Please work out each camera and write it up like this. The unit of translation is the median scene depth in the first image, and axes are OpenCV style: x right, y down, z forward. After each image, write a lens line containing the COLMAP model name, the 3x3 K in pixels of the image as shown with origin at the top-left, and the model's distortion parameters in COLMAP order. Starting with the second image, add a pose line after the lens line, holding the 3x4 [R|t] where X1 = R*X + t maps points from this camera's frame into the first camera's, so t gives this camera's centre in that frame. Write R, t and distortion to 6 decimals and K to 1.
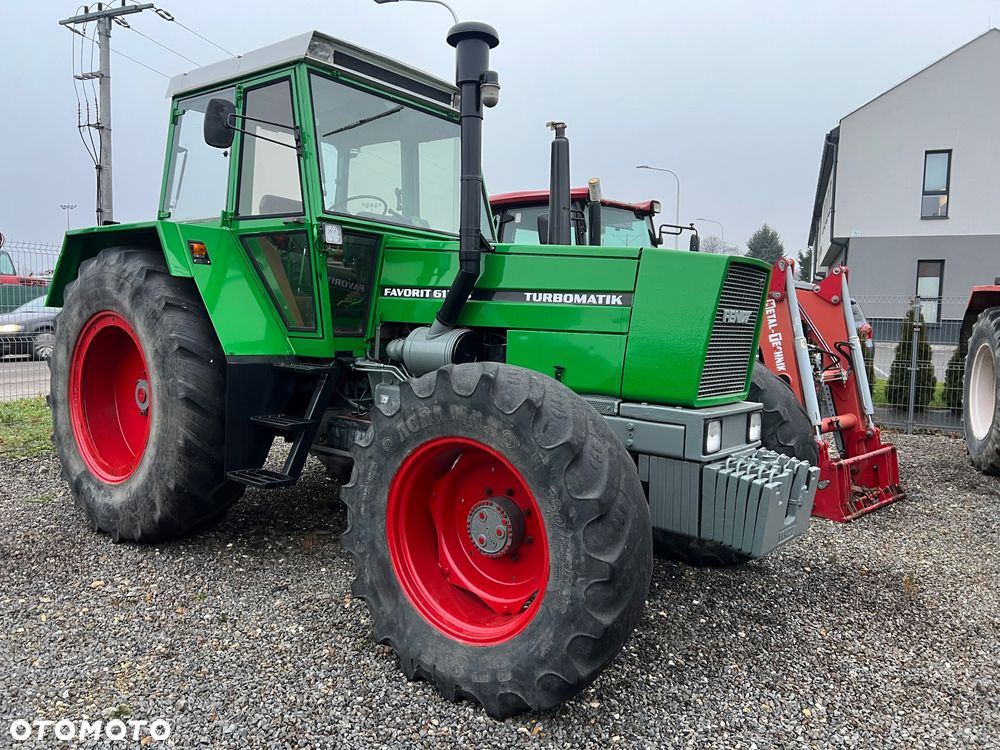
lens RADIAL K [[733.3, 0, 483.6], [0, 733.3, 360.3], [0, 0, 1]] dist [0.044950, -0.044207]
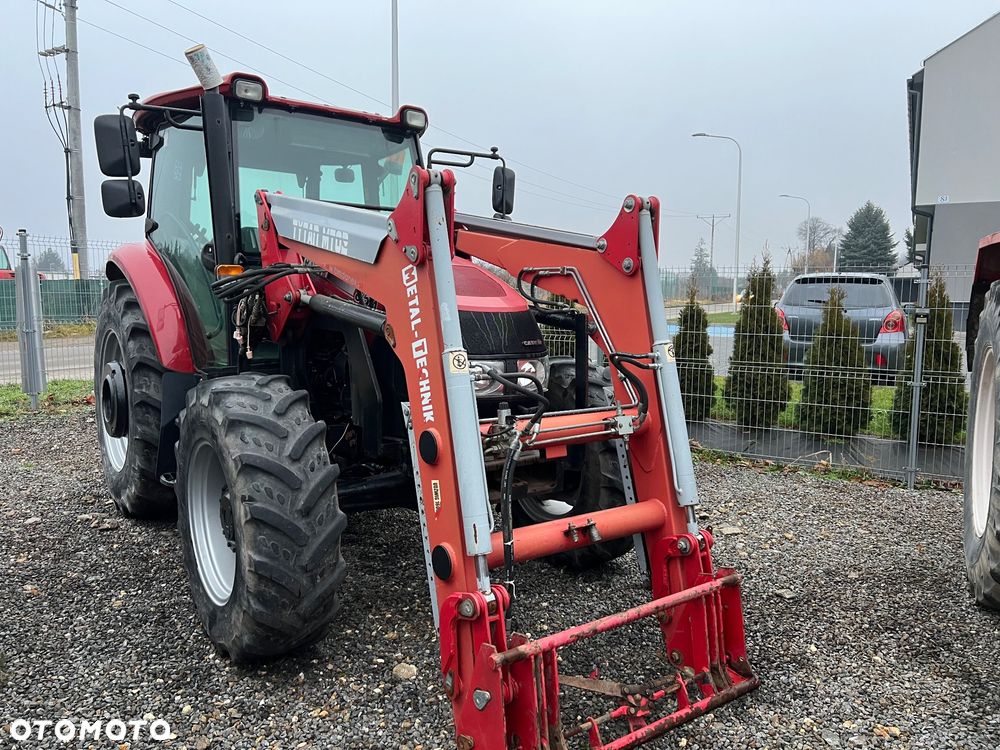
lens RADIAL K [[733.3, 0, 490.6], [0, 733.3, 374.1], [0, 0, 1]] dist [0.044950, -0.044207]
pose [[0.992716, -0.001297, -0.120475, 0.677089], [0.004988, 0.999527, 0.030338, -0.038814], [0.120379, -0.030718, 0.992253, 0.772040]]
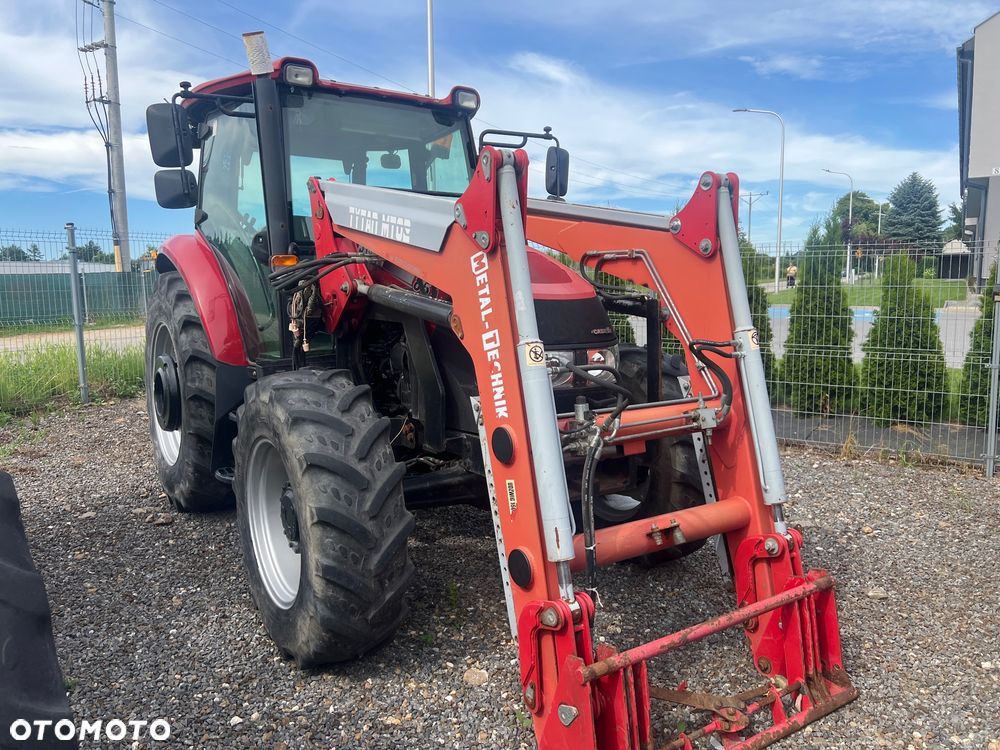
lens RADIAL K [[733.3, 0, 490.8], [0, 733.3, 367.5], [0, 0, 1]] dist [0.044950, -0.044207]
pose [[0.986193, -0.012765, -0.165108, 0.639228], [0.019935, 0.998926, 0.041838, -0.044725], [0.164397, -0.044551, 0.985388, 0.802909]]
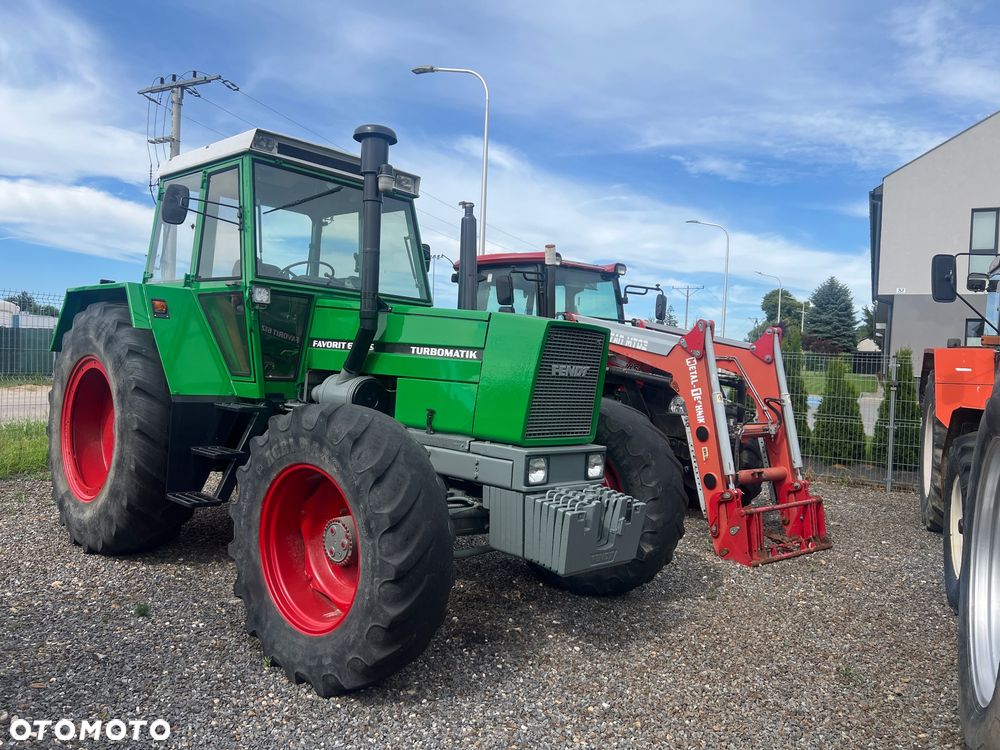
lens RADIAL K [[733.3, 0, 487.3], [0, 733.3, 365.7], [0, 0, 1]] dist [0.044950, -0.044207]
pose [[0.996389, 0.020782, -0.082320, 0.243602], [-0.025754, 0.997877, -0.059810, 0.004812], [0.080902, 0.061714, 0.994810, -0.143468]]
